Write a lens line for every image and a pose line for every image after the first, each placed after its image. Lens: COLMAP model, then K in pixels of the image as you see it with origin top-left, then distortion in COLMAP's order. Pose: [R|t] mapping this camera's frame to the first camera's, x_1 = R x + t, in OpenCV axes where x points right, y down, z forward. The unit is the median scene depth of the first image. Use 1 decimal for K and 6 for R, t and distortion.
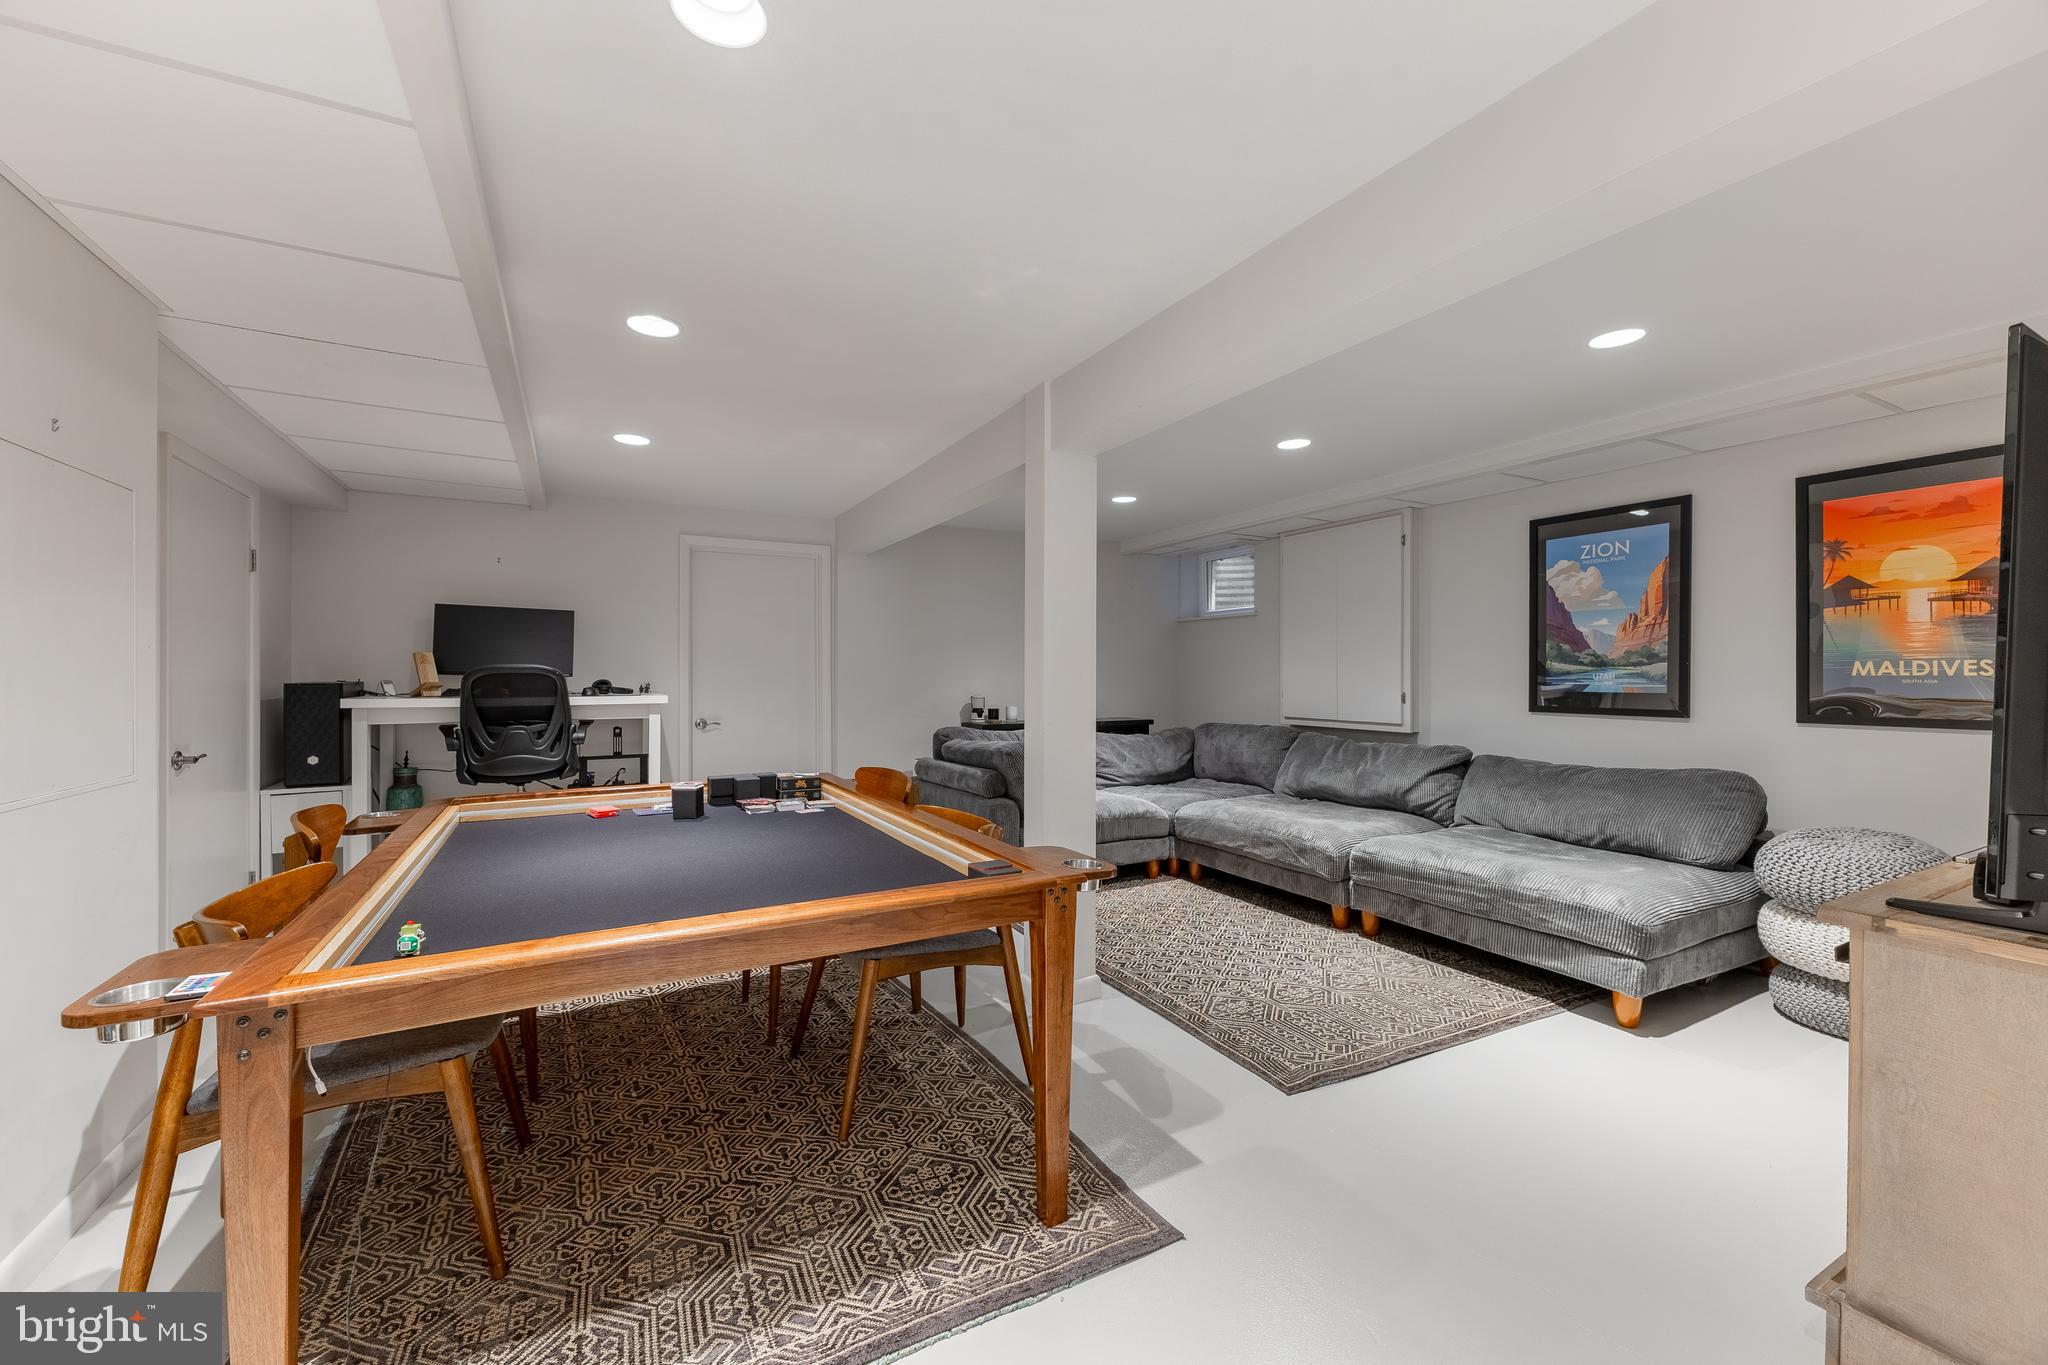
lens RADIAL K [[821.1, 0, 1035.3], [0, 821.1, 677.5], [0, 0, 1]] dist [0.002052, 0.000049]
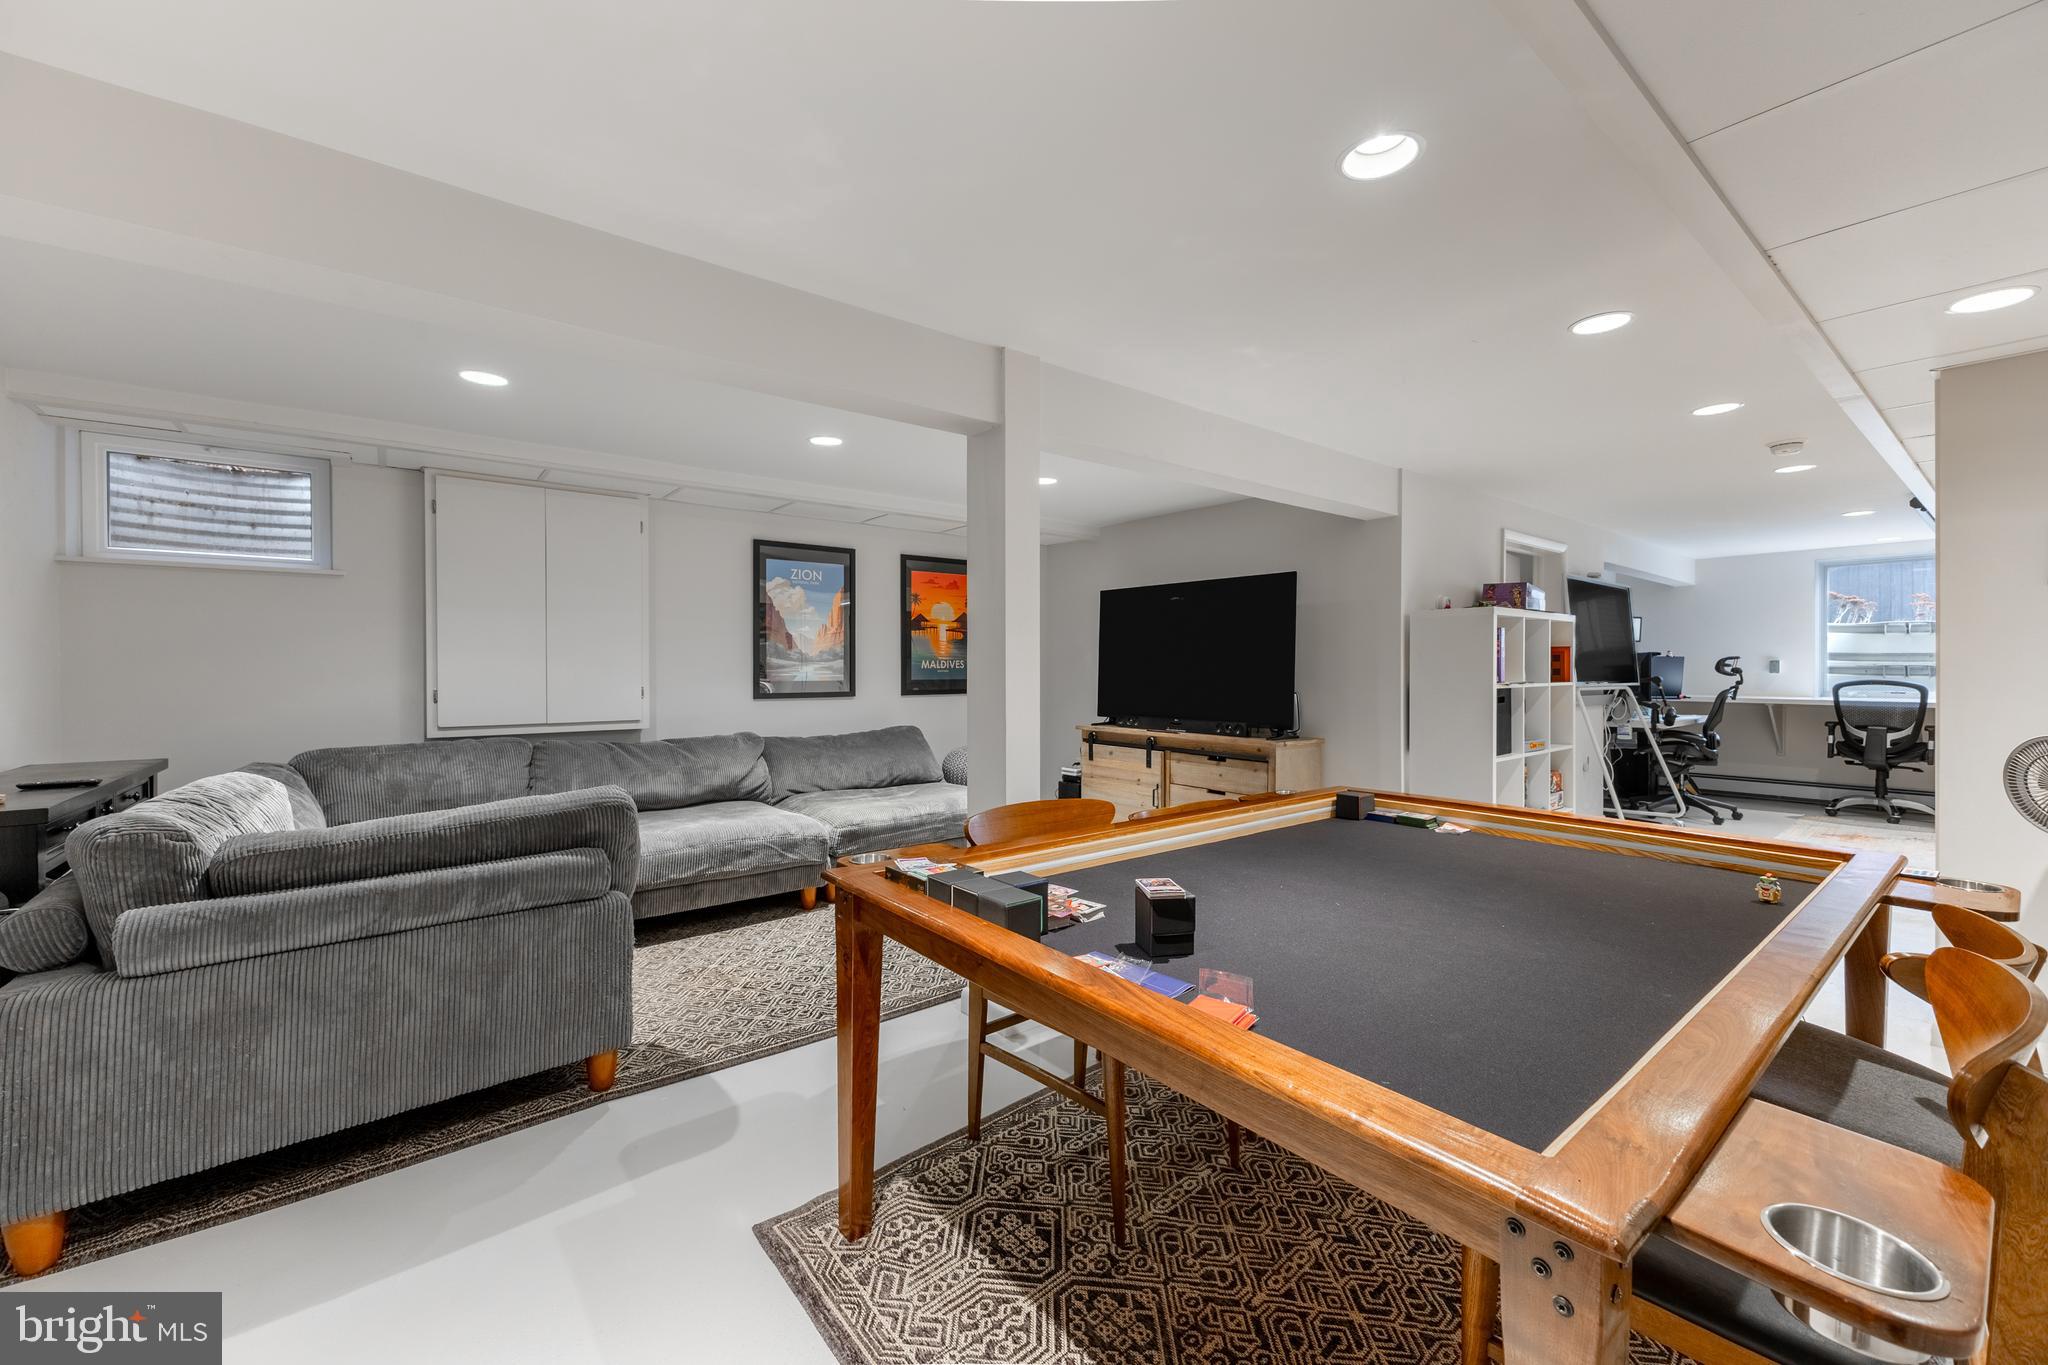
lens RADIAL K [[821.1, 0, 1036.1], [0, 821.1, 668.3], [0, 0, 1]] dist [0.002052, 0.000049]
pose [[-0.179404, -0.002006, 0.983774, -0.698732], [0.003462, 0.999990, 0.002671, -0.005298], [-0.983769, 0.003885, -0.179395, 0.879515]]
